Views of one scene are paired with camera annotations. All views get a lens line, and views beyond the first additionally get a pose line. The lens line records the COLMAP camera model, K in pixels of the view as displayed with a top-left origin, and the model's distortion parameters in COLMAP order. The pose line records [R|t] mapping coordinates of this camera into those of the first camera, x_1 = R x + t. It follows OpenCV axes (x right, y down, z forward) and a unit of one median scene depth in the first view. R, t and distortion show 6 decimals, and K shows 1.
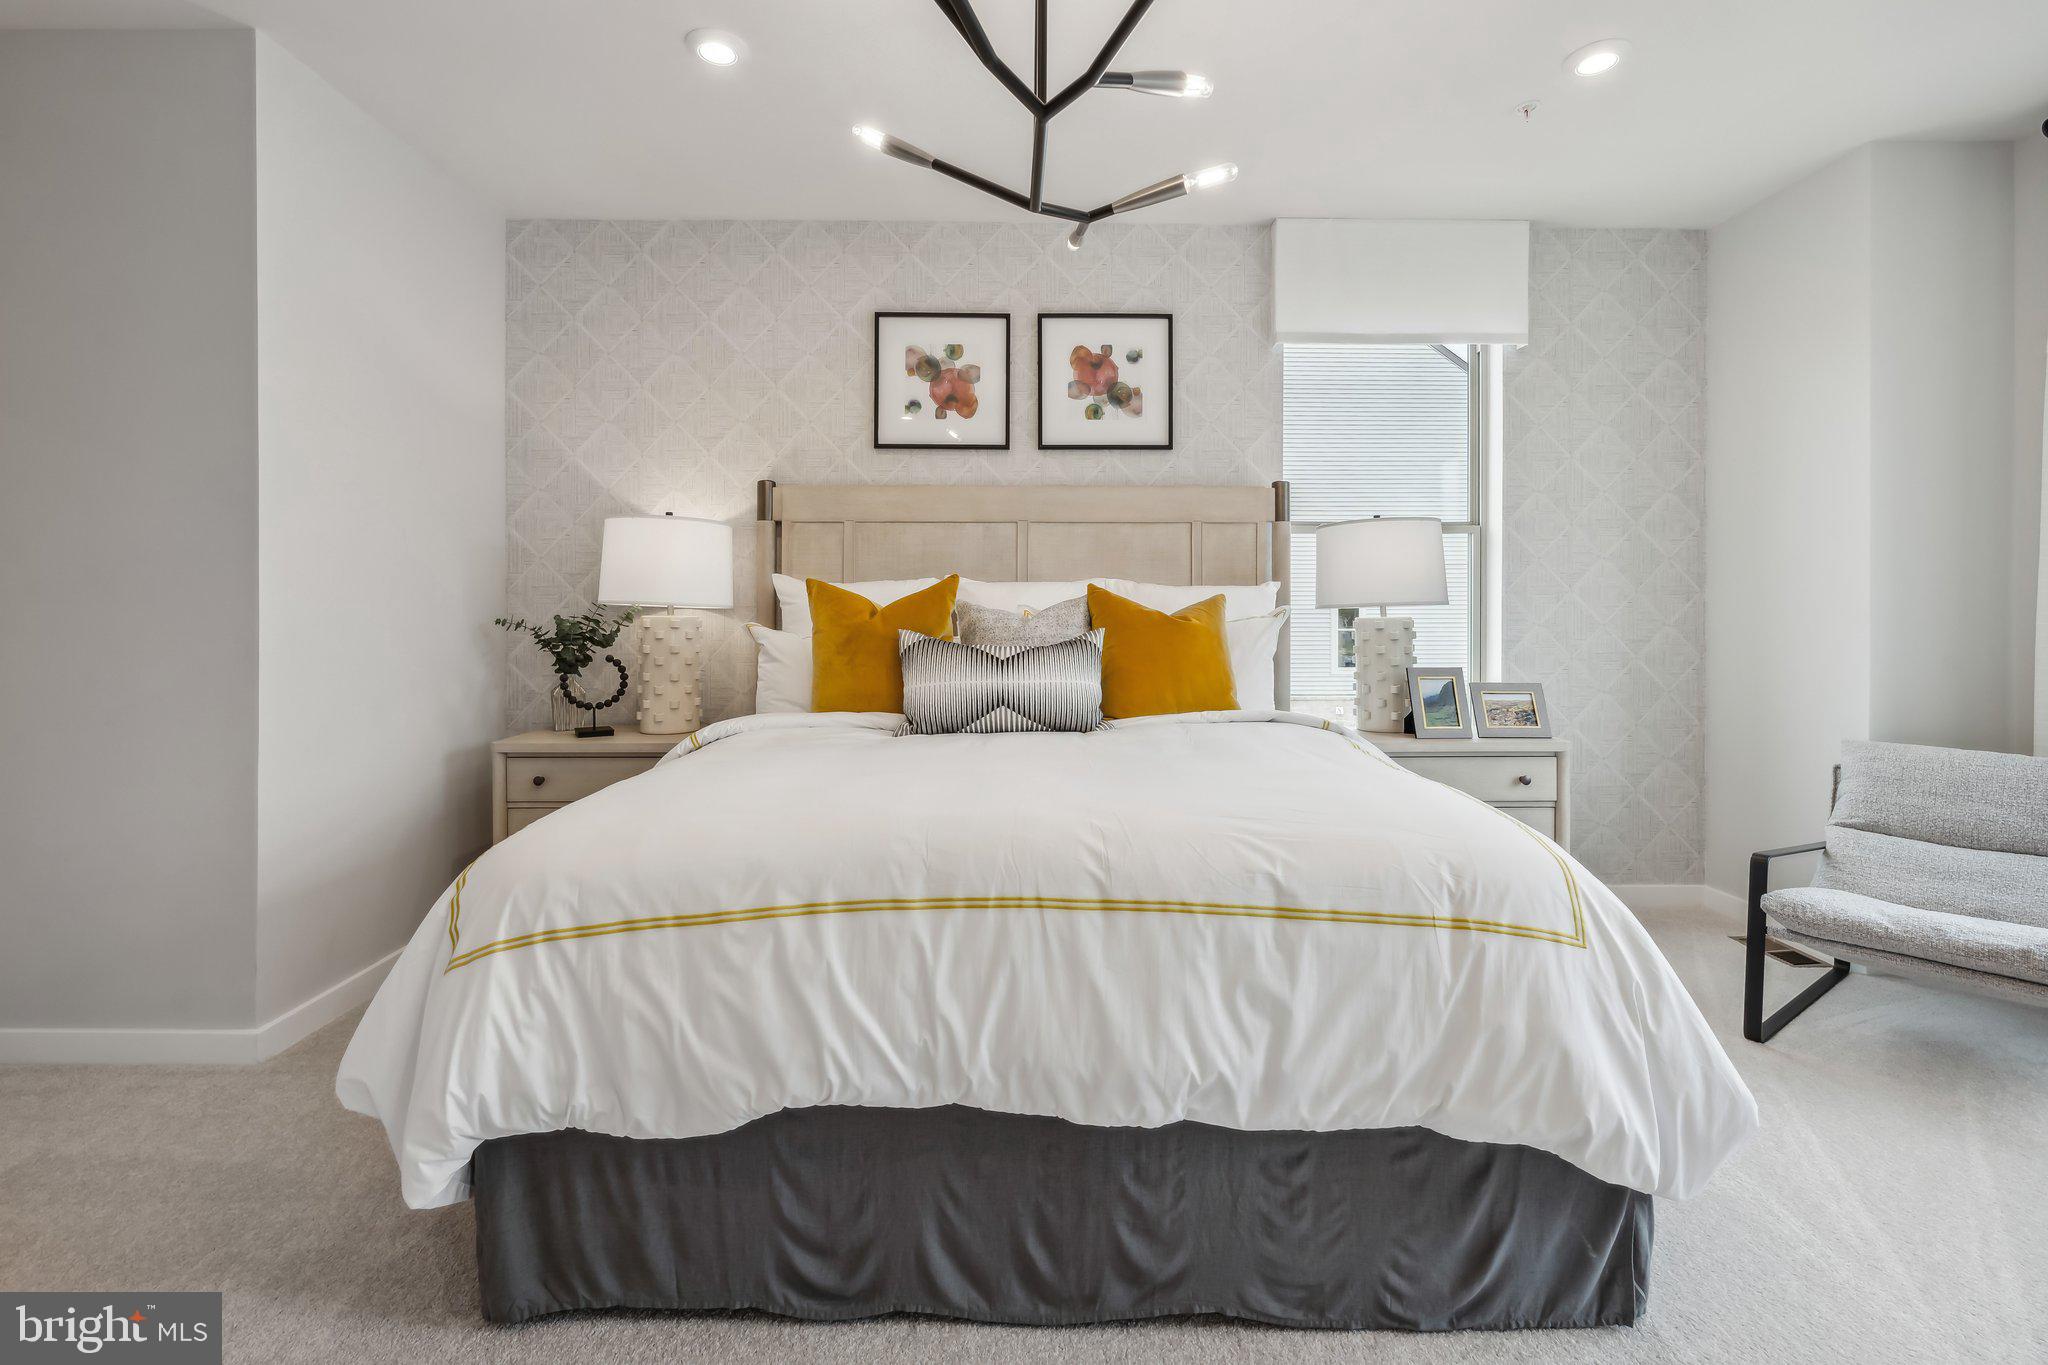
lens RADIAL K [[935.1, 0, 1027.8], [0, 935.1, 611.5], [0, 0, 1]] dist [-0.002740, -0.000245]
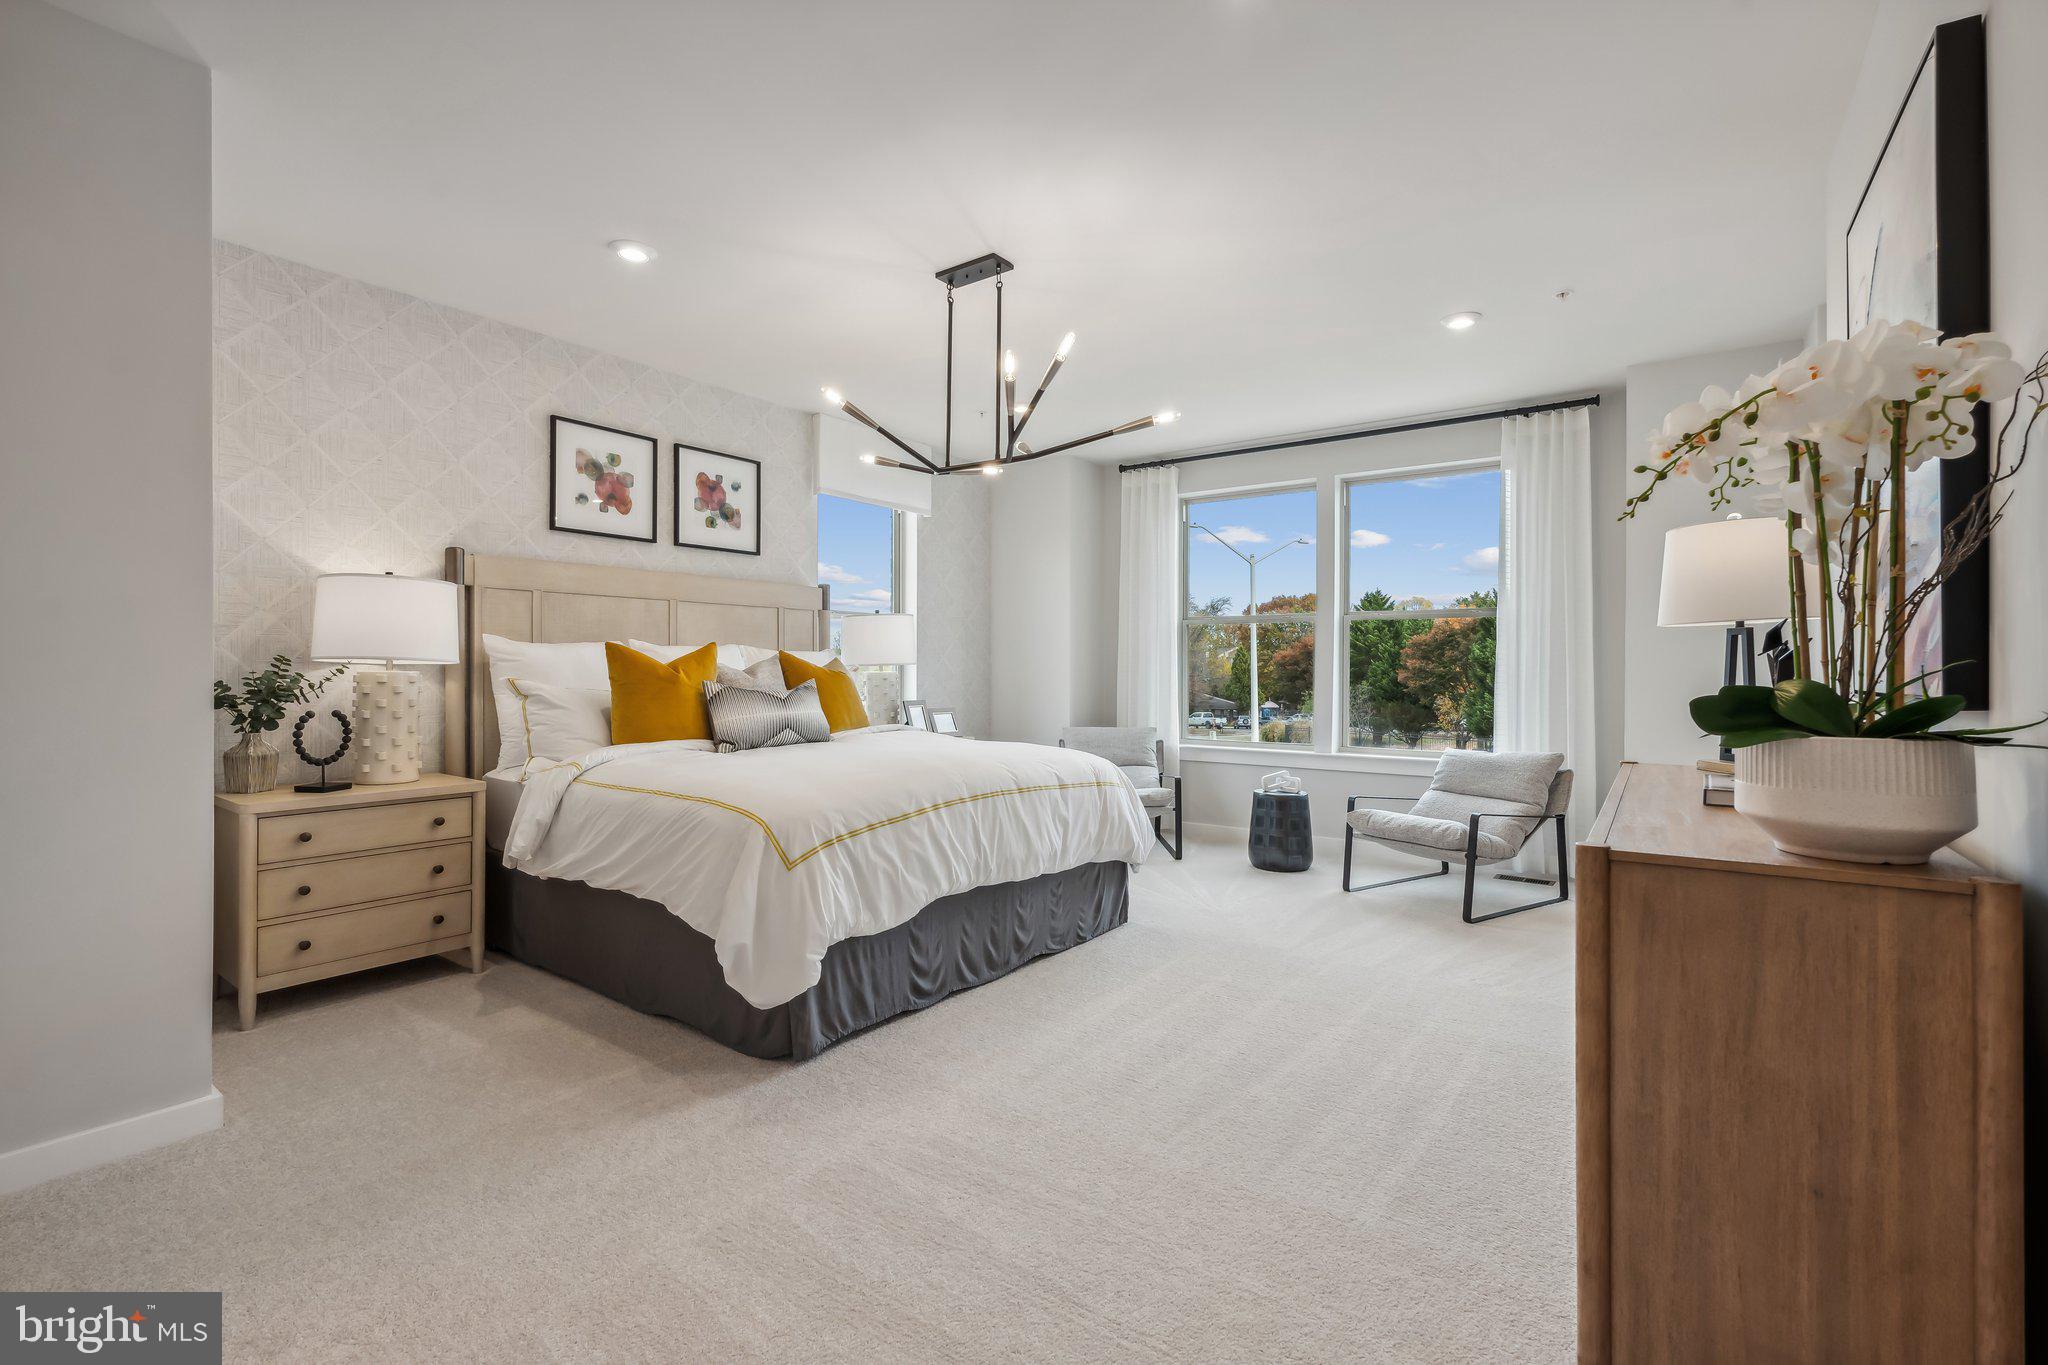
lens RADIAL K [[921.9, 0, 1024.9], [0, 921.9, 658.0], [0, 0, 1]] dist [-0.001454, 0.000723]
pose [[0.596875, 0.011526, 0.802252, -0.808085], [-0.002318, 0.999917, -0.012641, 0.001110], [-0.802331, 0.005685, 0.596852, -0.190872]]
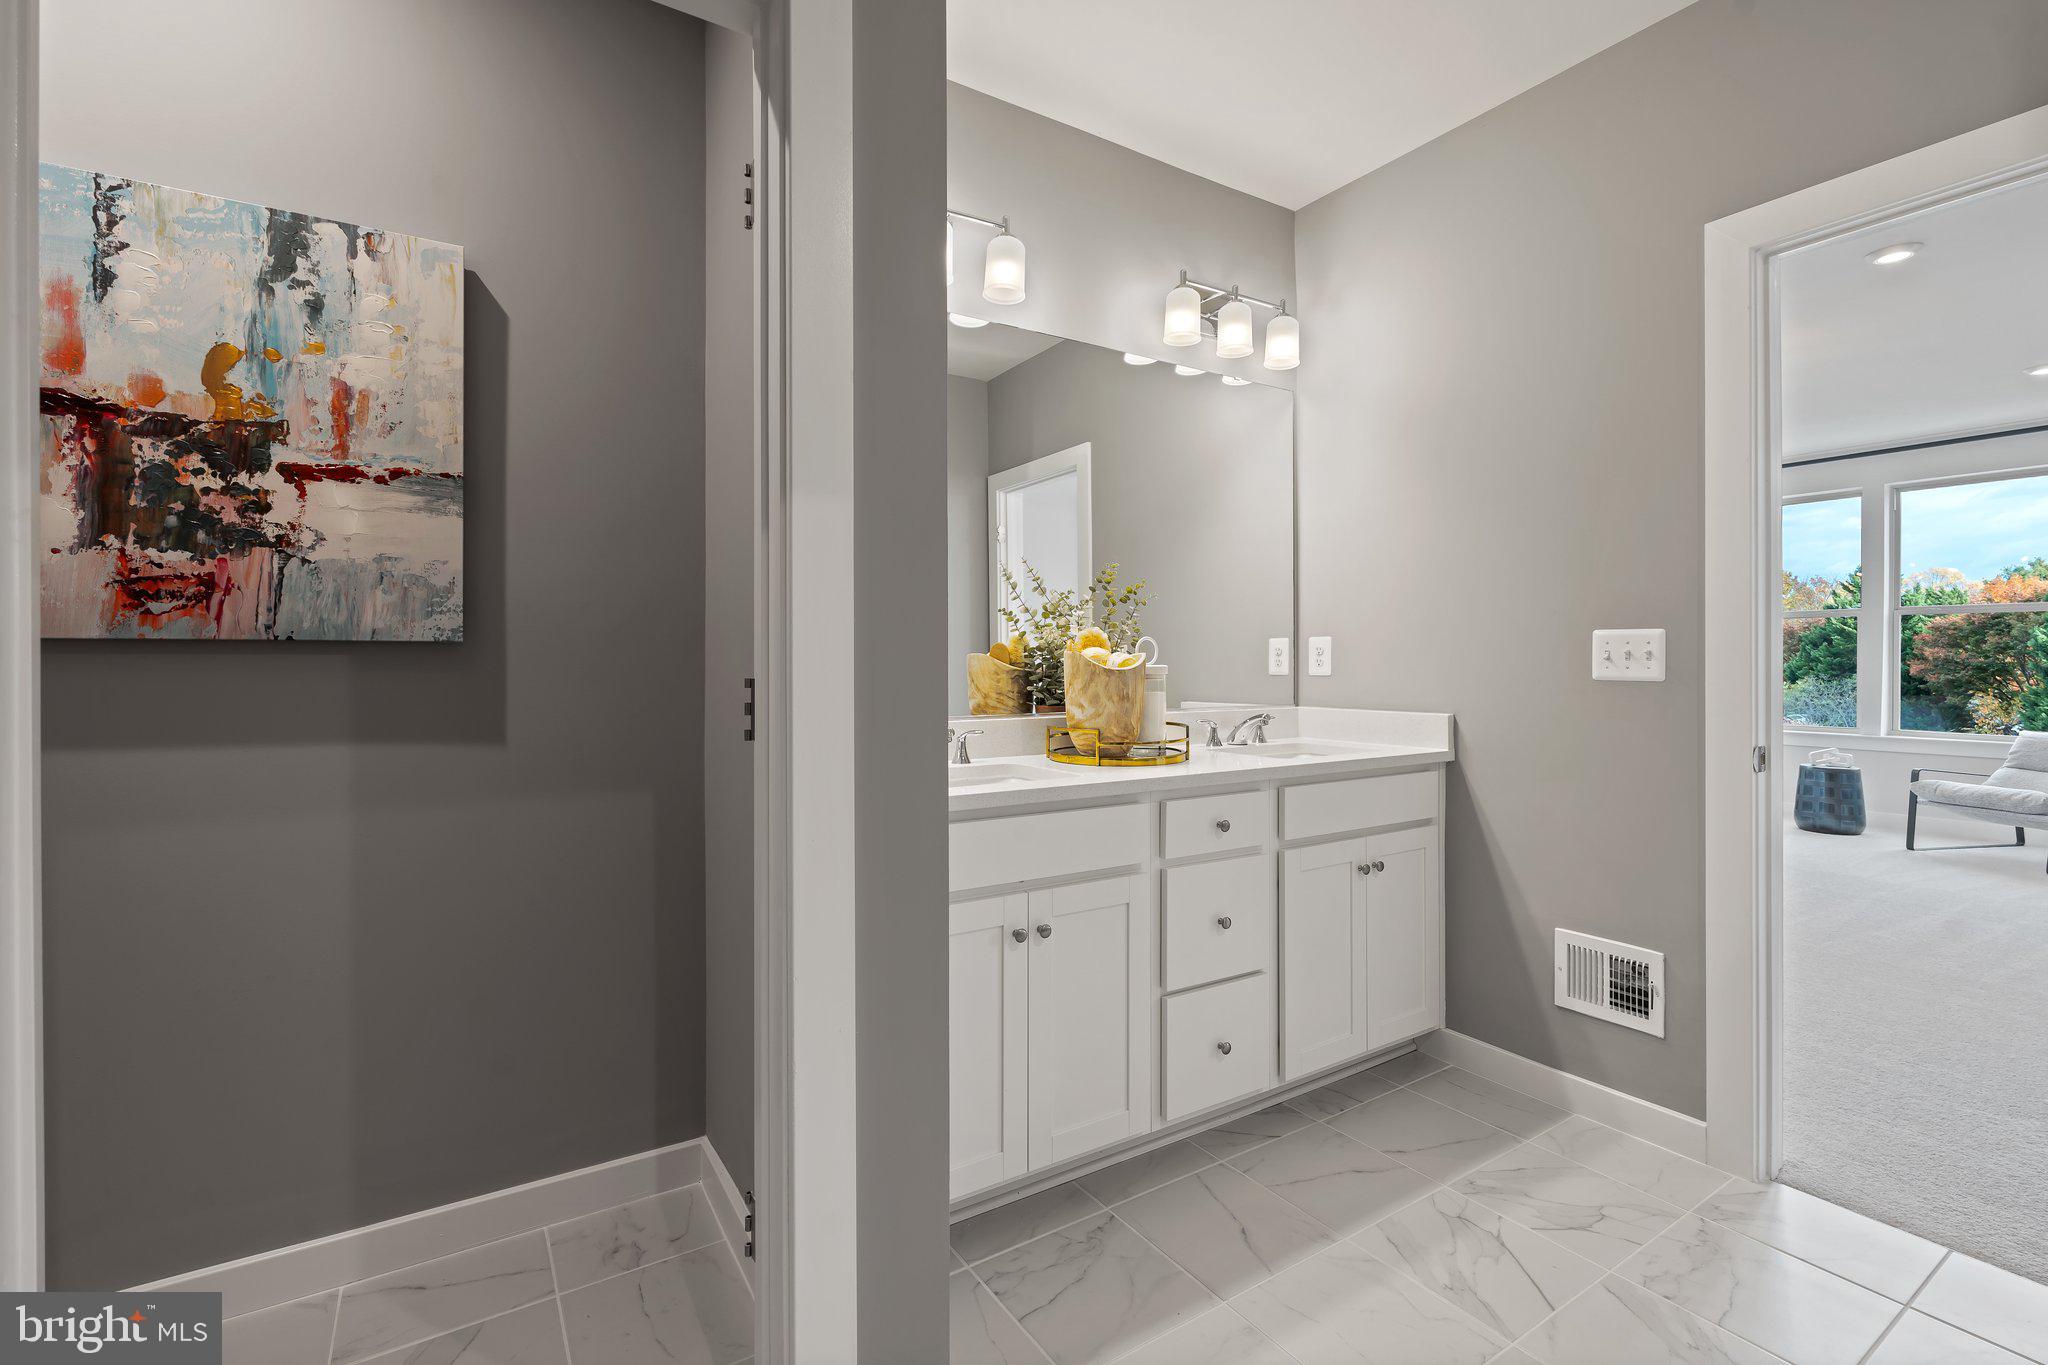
lens RADIAL K [[921.9, 0, 1024.9], [0, 921.9, 658.0], [0, 0, 1]] dist [-0.001454, 0.000723]
pose [[0.850734, 0.001540, 0.525594, -1.364108], [0.001757, 0.999982, -0.005774, 0.004180], [-0.525593, 0.005836, 0.850716, -0.276297]]
